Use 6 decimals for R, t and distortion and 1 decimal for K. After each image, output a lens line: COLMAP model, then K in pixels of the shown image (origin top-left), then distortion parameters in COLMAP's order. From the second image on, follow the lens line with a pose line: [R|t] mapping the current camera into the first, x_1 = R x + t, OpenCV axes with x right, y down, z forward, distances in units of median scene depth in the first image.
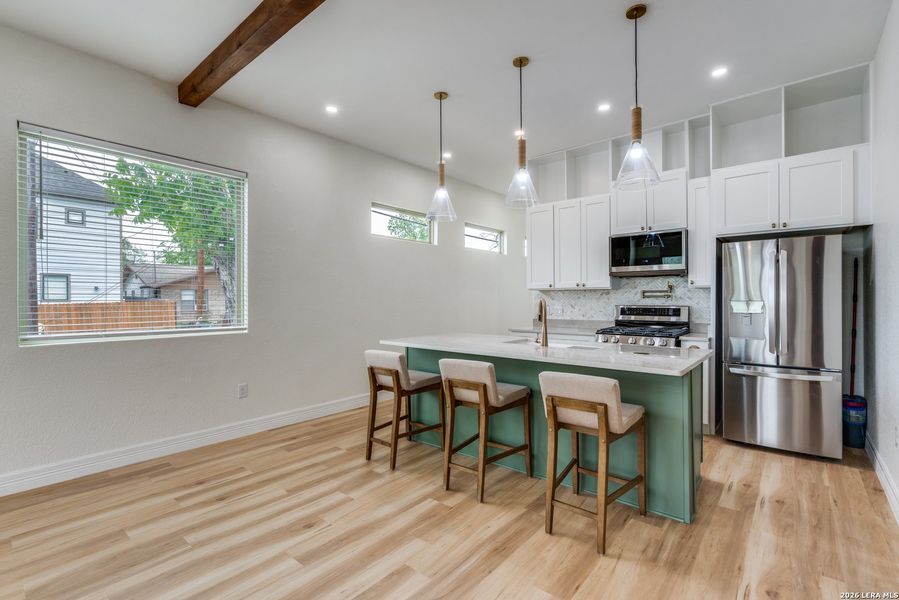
lens RADIAL K [[411.6, 0, 449.2], [0, 411.6, 300.9], [0, 0, 1]] dist [0.000501, -0.000058]
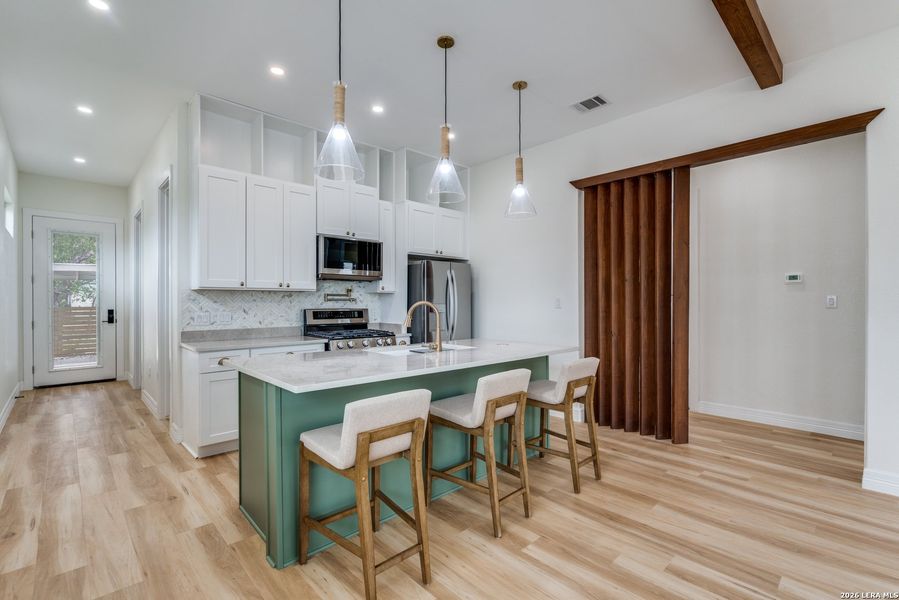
lens RADIAL K [[411.6, 0, 450.8], [0, 411.6, 302.1], [0, 0, 1]] dist [0.000501, -0.000058]
pose [[0.108255, 0.002767, 0.994119, -0.653060], [0.002792, 0.999991, -0.003087, -0.001349], [-0.994119, 0.003110, 0.108246, 0.797348]]
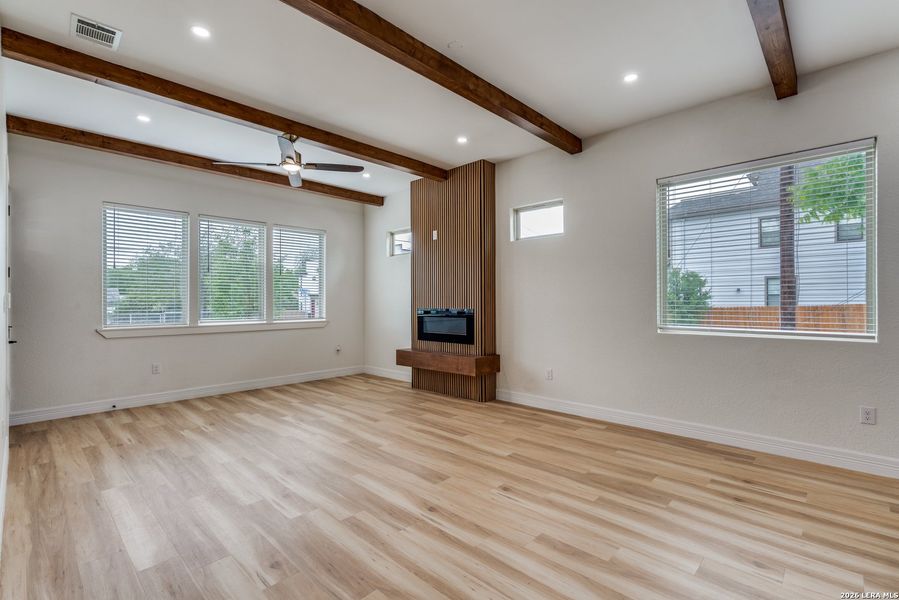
lens RADIAL K [[411.6, 0, 451.2], [0, 411.6, 303.7], [0, 0, 1]] dist [0.000501, -0.000058]
pose [[-0.052387, 0.008473, -0.998591, 0.367035], [0.001454, 0.999964, 0.008408, -0.004498], [0.998626, -0.001012, -0.052398, 0.270584]]
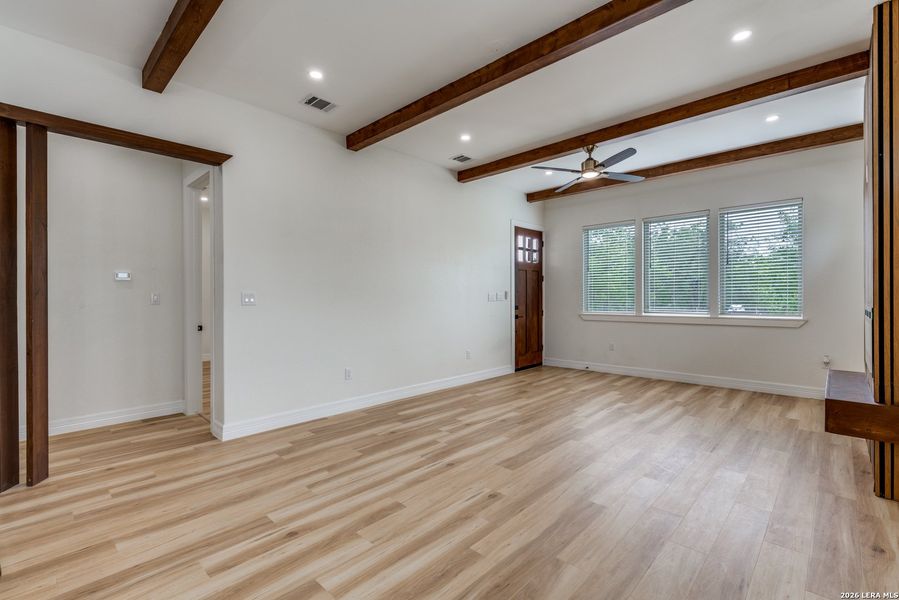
lens RADIAL K [[411.6, 0, 451.2], [0, 411.6, 298.6], [0, 0, 1]] dist [0.000501, -0.000058]
pose [[-0.998470, 0.009402, 0.054488, -0.410458], [0.009756, 0.999933, 0.006221, -0.001667], [-0.054426, 0.006743, -0.998495, 1.090295]]
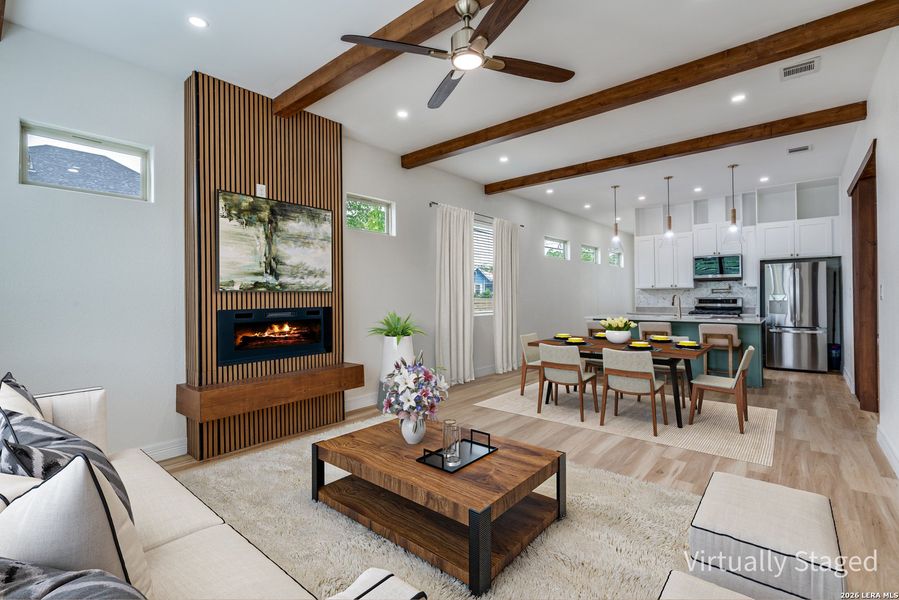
lens RADIAL K [[411.6, 0, 450.6], [0, 411.6, 296.6], [0, 0, 1]] dist [0.000501, -0.000058]
pose [[0.999964, -0.007979, 0.002824, -0.819701], [0.007987, 0.999965, -0.002669, 0.003526], [-0.002803, 0.002692, 0.999992, -0.927486]]
